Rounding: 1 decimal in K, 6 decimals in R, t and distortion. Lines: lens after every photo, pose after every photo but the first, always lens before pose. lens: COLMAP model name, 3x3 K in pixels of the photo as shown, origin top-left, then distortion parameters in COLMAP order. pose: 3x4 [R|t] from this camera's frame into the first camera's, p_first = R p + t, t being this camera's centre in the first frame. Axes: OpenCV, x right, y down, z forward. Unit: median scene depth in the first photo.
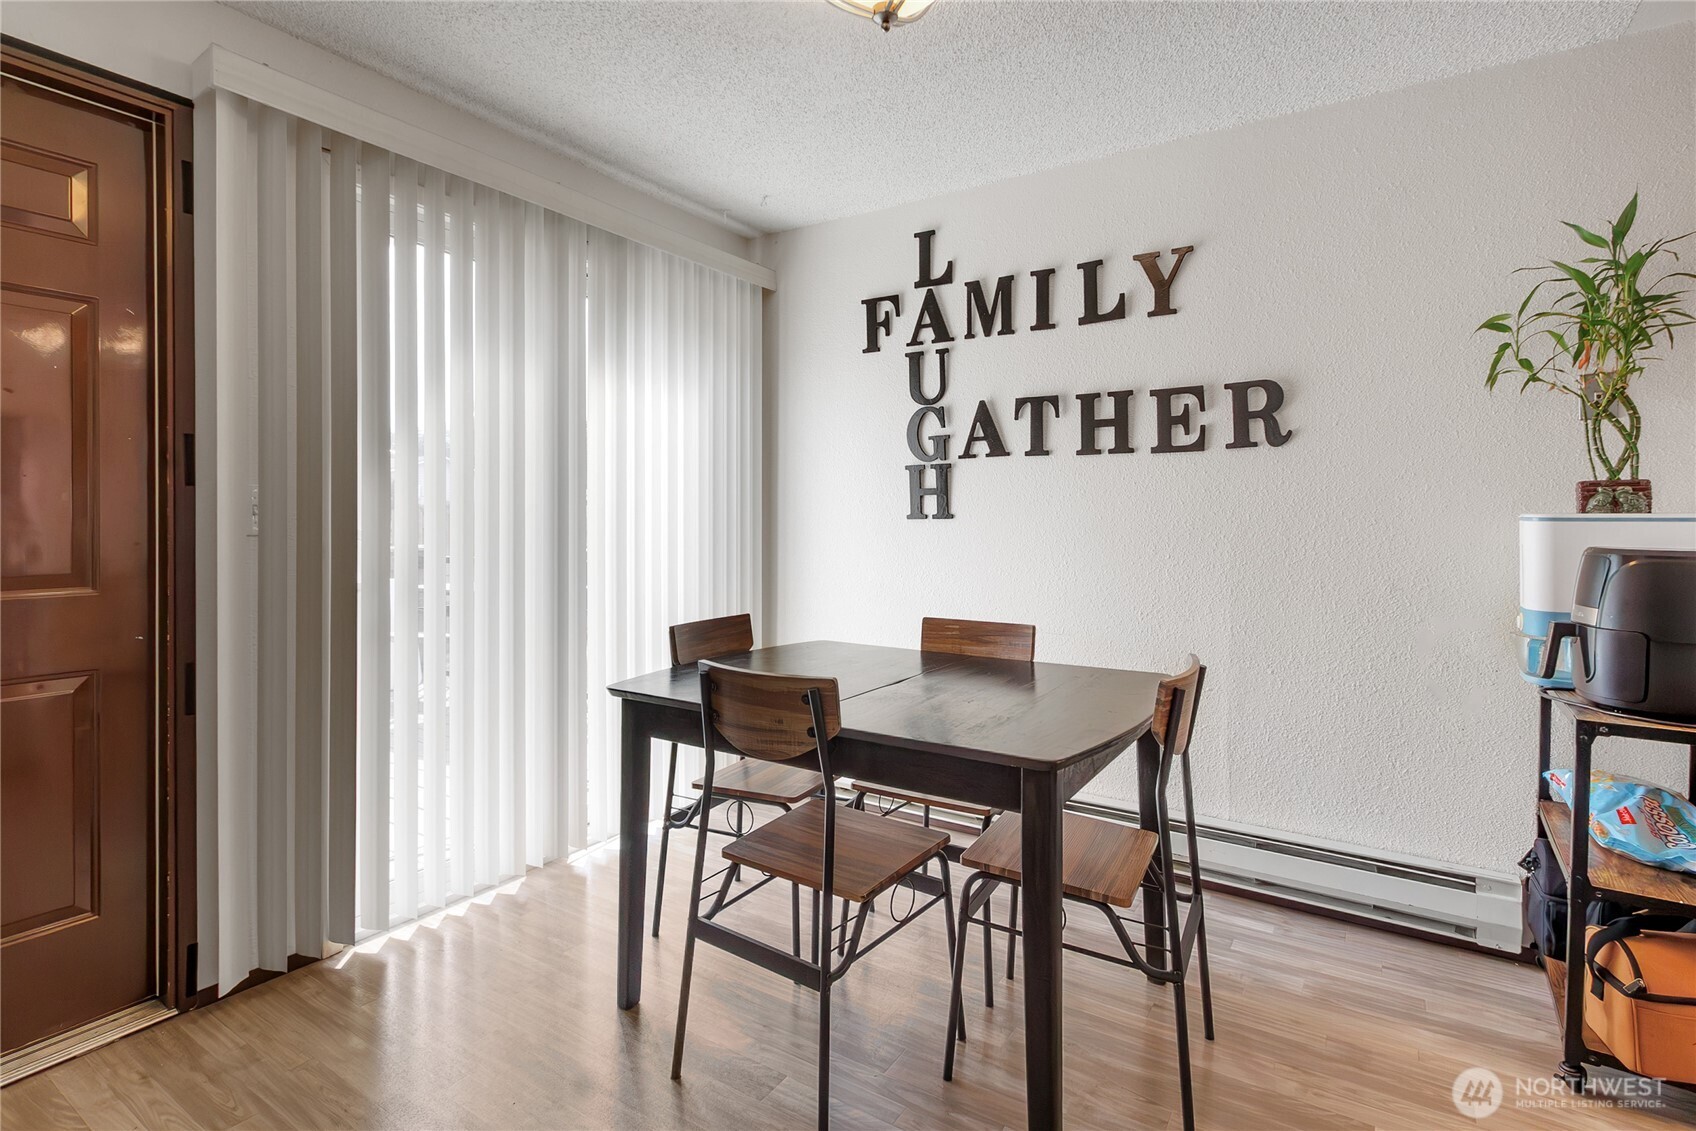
lens RADIAL K [[820.6, 0, 847.8], [0, 820.6, 523.5], [0, 0, 1]] dist [-0.000671, -0.000436]
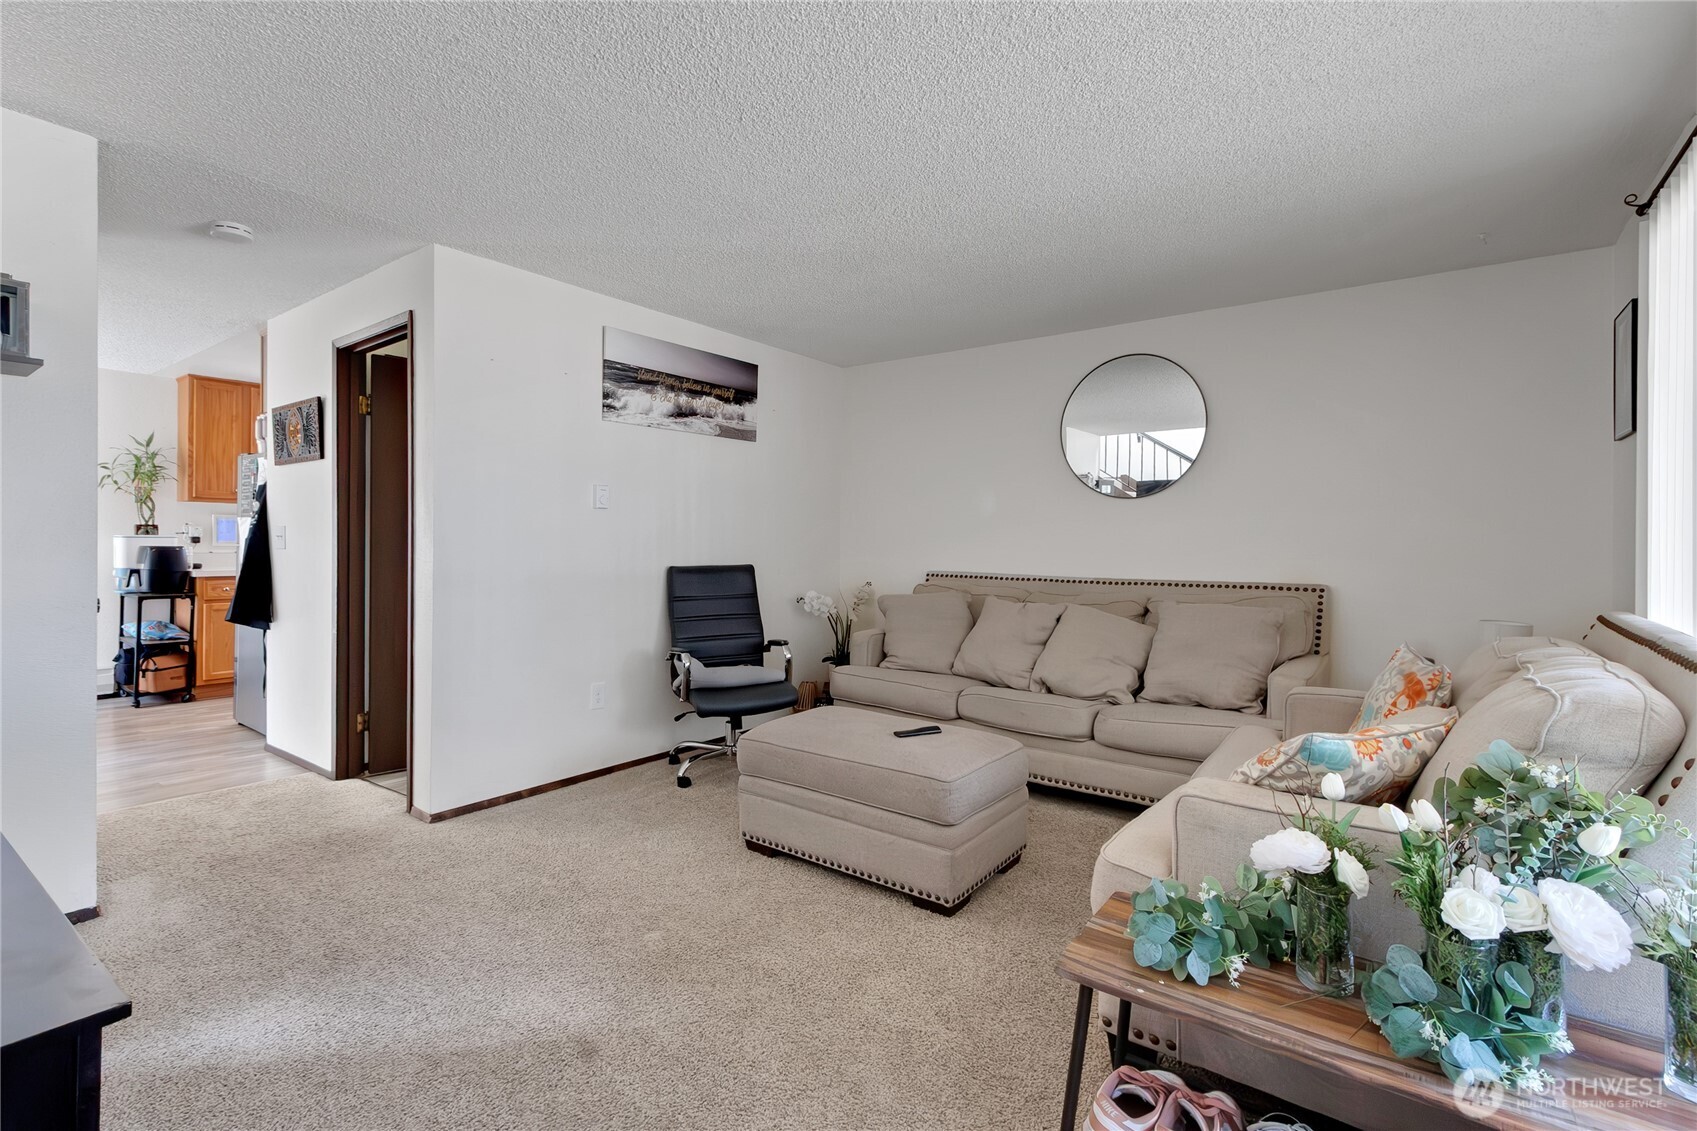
lens RADIAL K [[767.8, 0, 848.2], [0, 767.8, 531.9], [0, 0, 1]] dist [0.000128, -0.000039]
pose [[0.061189, 0.000263, 0.998126, -1.806943], [0.002721, 0.999996, -0.000430, -0.016075], [-0.998123, 0.002742, 0.061188, -1.830755]]
